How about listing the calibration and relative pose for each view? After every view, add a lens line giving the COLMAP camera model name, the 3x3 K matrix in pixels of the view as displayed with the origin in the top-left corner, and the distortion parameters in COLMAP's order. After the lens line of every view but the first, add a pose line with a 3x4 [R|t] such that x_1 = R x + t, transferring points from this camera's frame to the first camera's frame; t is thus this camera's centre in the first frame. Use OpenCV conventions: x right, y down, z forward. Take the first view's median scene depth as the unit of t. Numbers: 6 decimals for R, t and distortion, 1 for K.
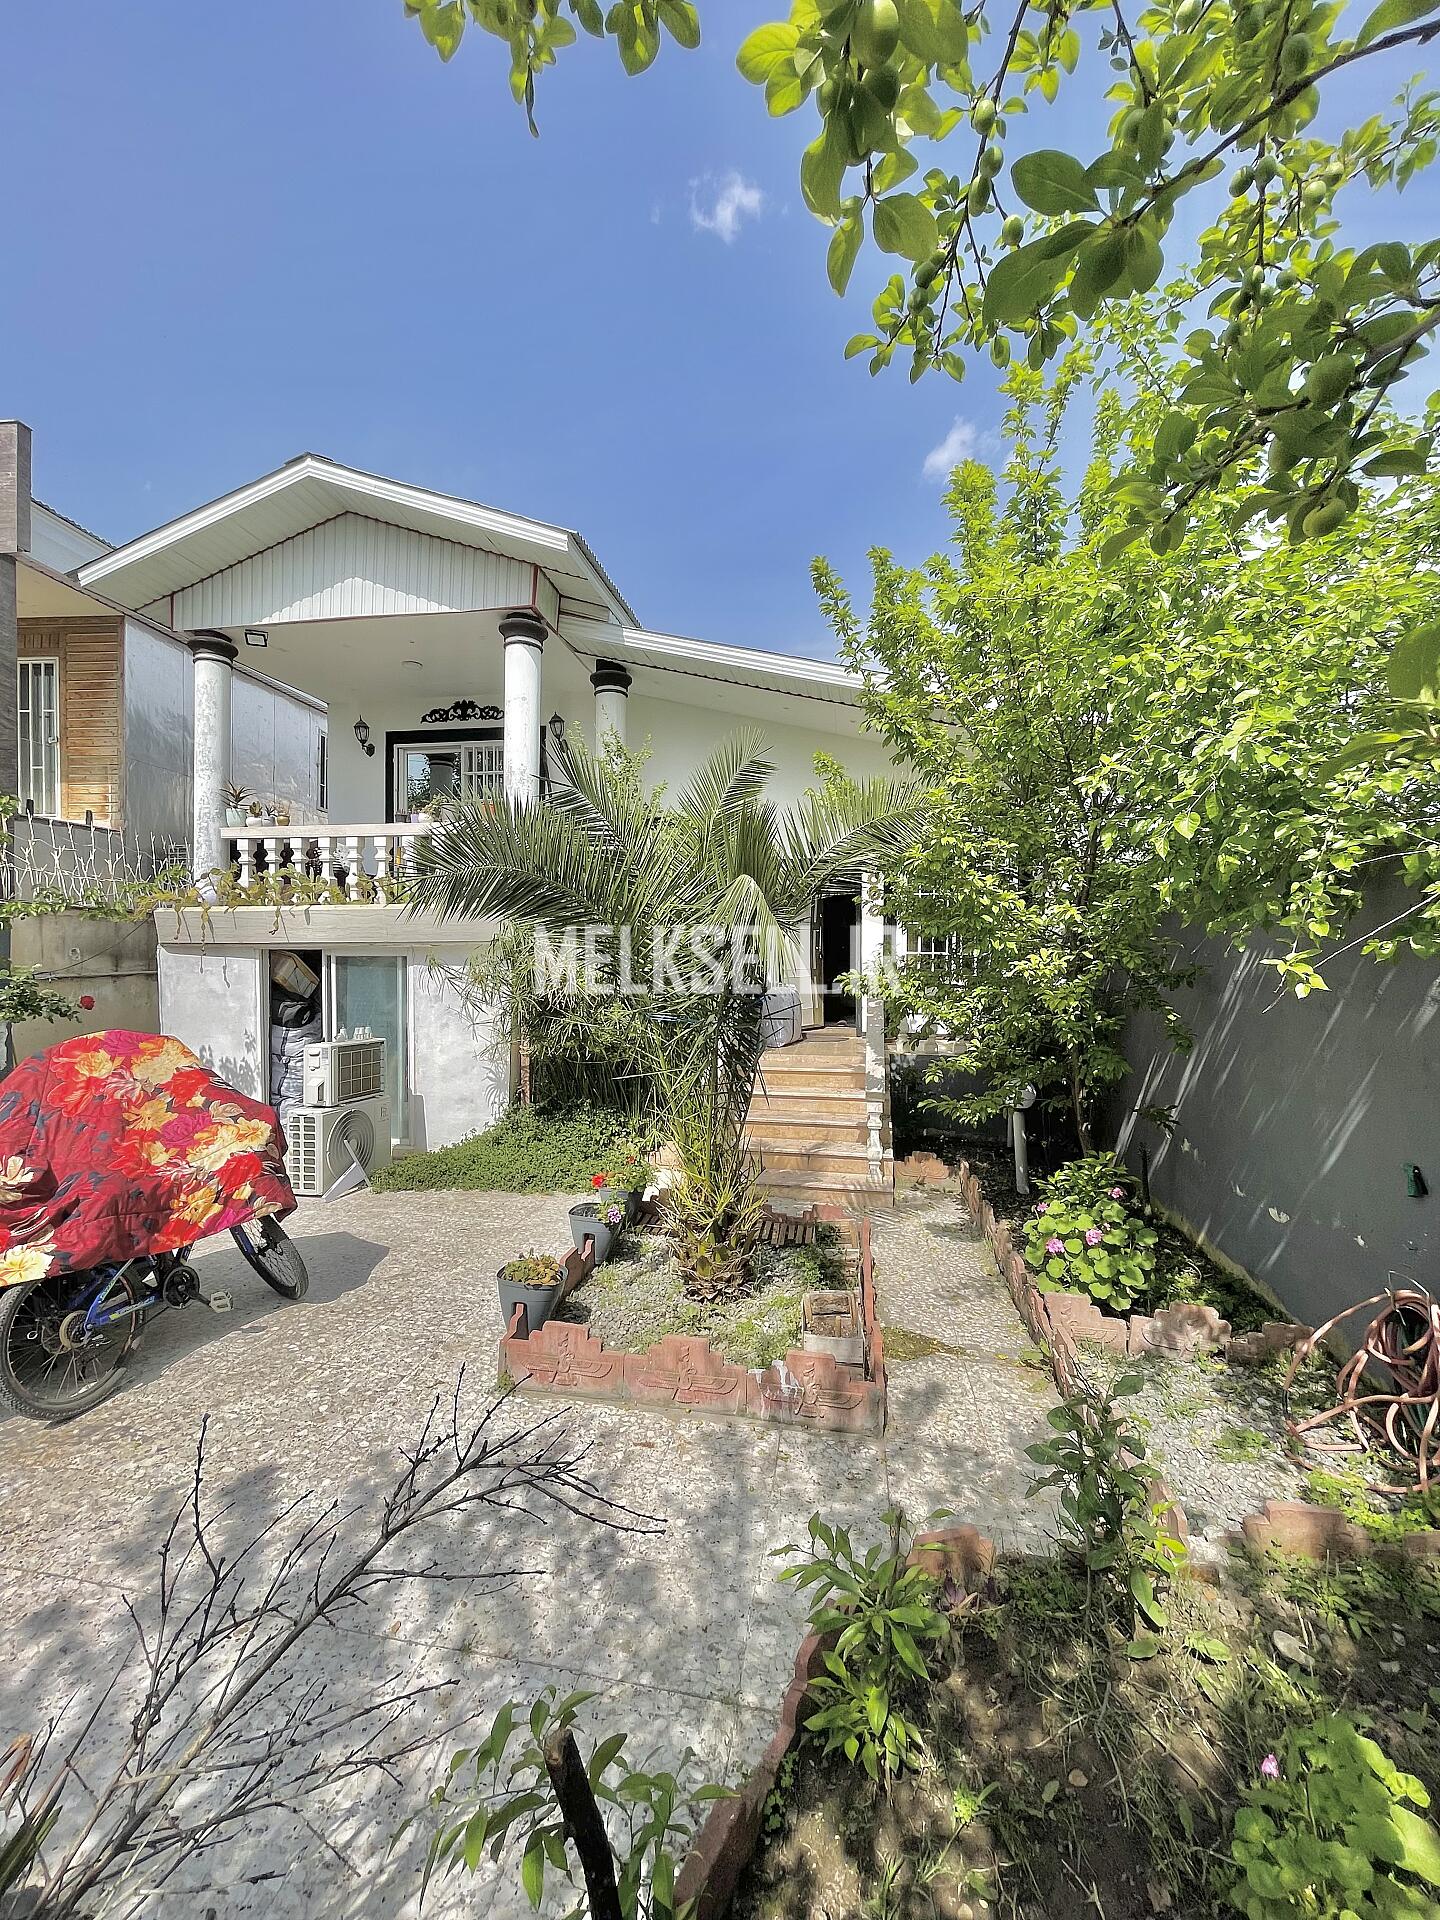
lens RADIAL K [[772.7, 0, 722.6], [0, 772.7, 964.2], [0, 0, 1]] dist [-0.007094, -0.000313]
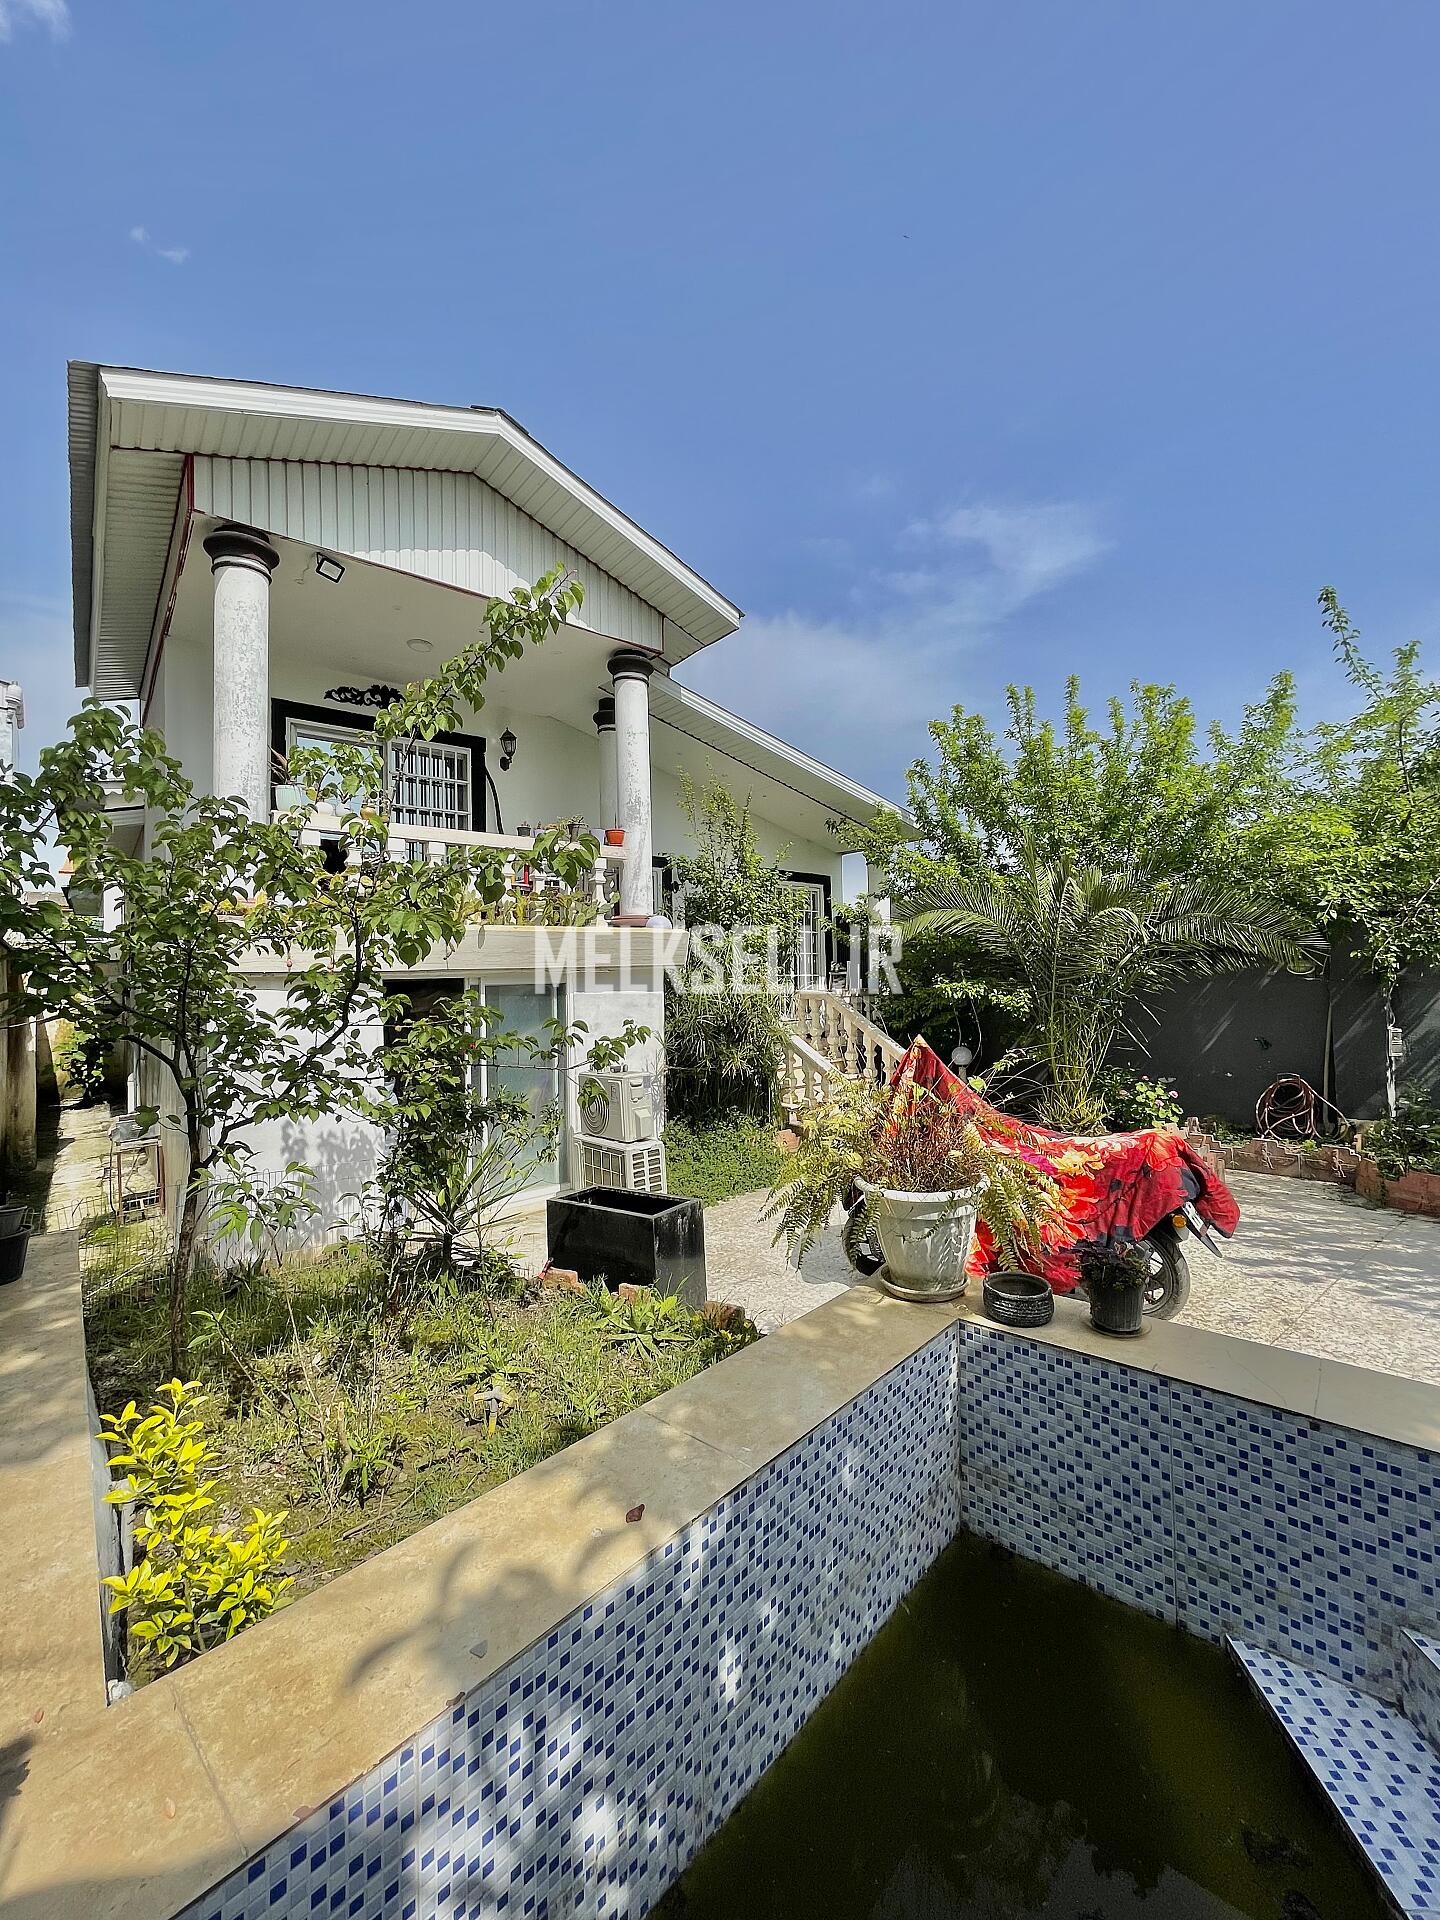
lens RADIAL K [[772.7, 0, 725.8], [0, 772.7, 961.3], [0, 0, 1]] dist [-0.007094, -0.000313]
pose [[0.665657, -0.002118, 0.746255, -0.955284], [0.043344, 0.998418, -0.035829, 0.005021], [-0.744998, 0.056195, 0.664696, 0.242247]]
